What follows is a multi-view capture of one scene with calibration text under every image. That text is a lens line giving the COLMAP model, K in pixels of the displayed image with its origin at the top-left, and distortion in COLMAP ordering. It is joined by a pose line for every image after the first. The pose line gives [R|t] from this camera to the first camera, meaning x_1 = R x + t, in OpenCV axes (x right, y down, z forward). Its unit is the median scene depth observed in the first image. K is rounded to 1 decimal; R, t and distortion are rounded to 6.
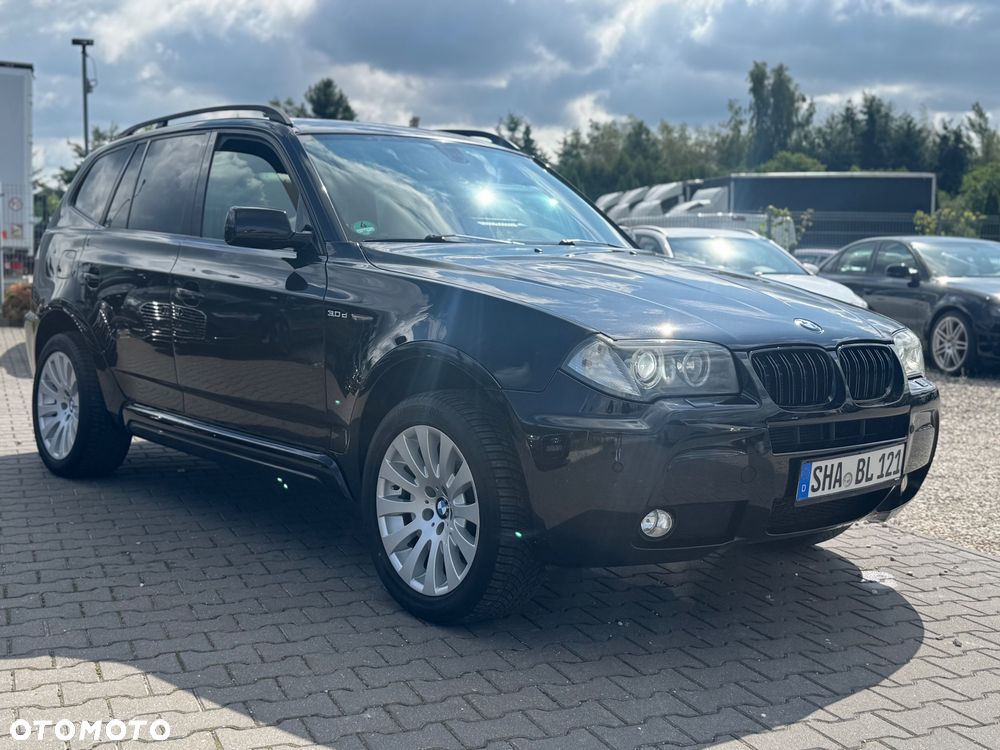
lens RADIAL K [[1182.6, 0, 497.3], [0, 1182.6, 357.6], [0, 0, 1]] dist [0.214384, -0.502746]
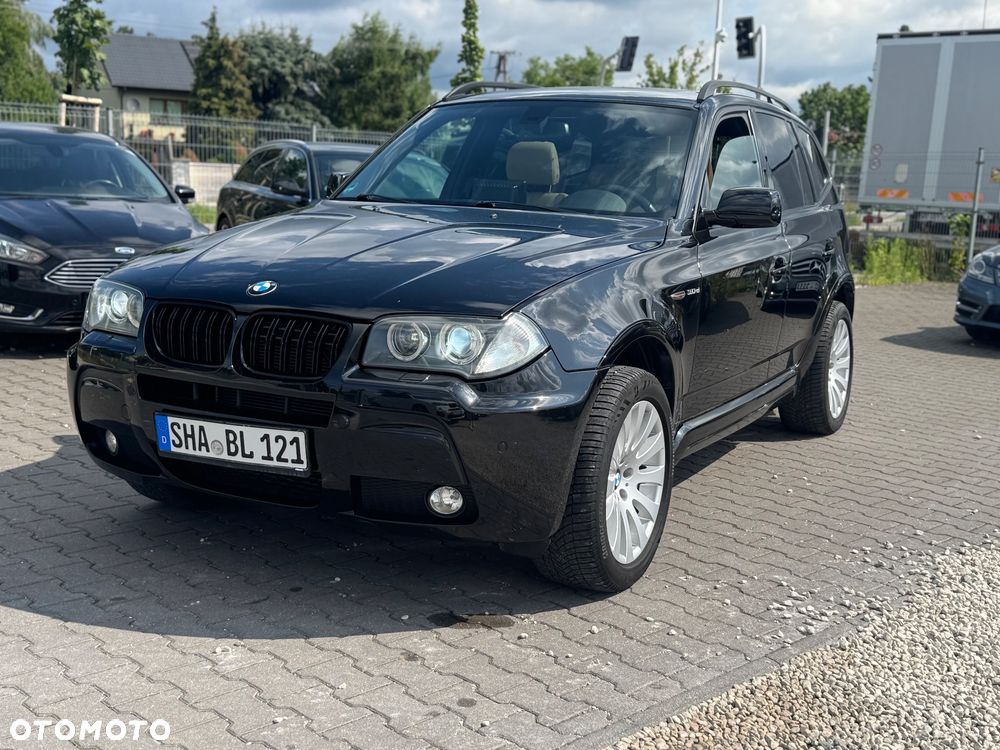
lens RADIAL K [[1182.8, 0, 500.0], [0, 1182.8, 375.0], [0, 0, 1]] dist [0.213417, -0.507438]
pose [[0.386586, 0.146582, -0.910530, 1.100579], [-0.106400, 0.987785, 0.113844, -0.077886], [0.916095, 0.052870, 0.397460, 0.734937]]
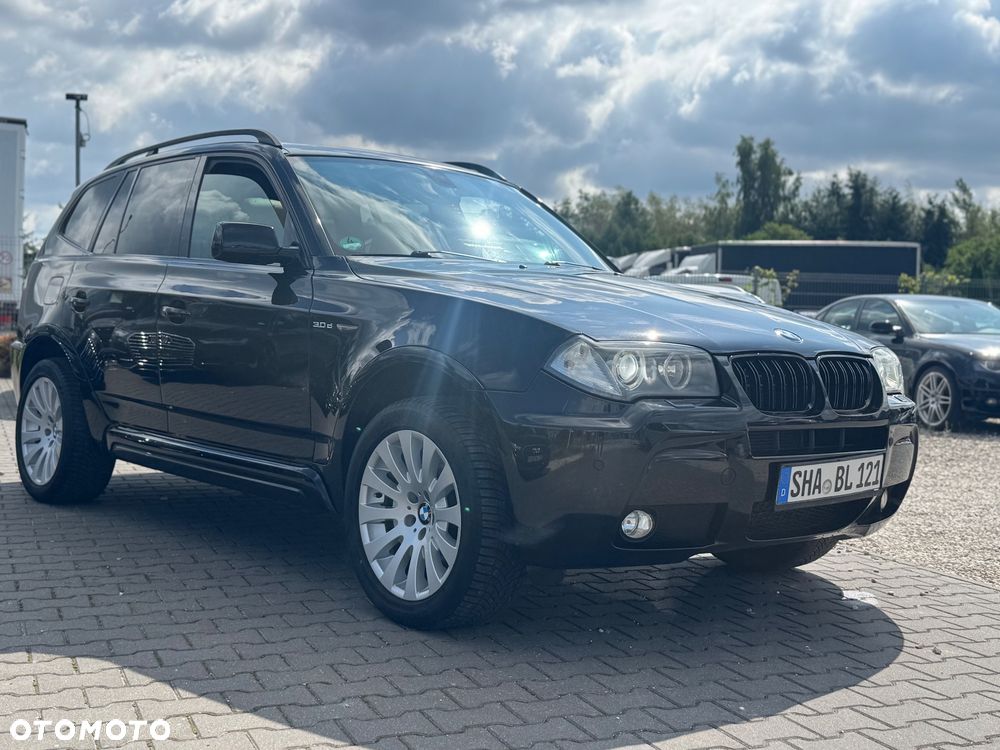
lens RADIAL K [[1182.8, 0, 500.0], [0, 1182.8, 375.0], [0, 0, 1]] dist [0.213417, -0.507438]
pose [[0.999890, 0.009593, 0.011329, 0.004524], [-0.009081, 0.998971, -0.044430, 0.049197], [-0.011744, 0.044322, 0.998948, -0.005380]]
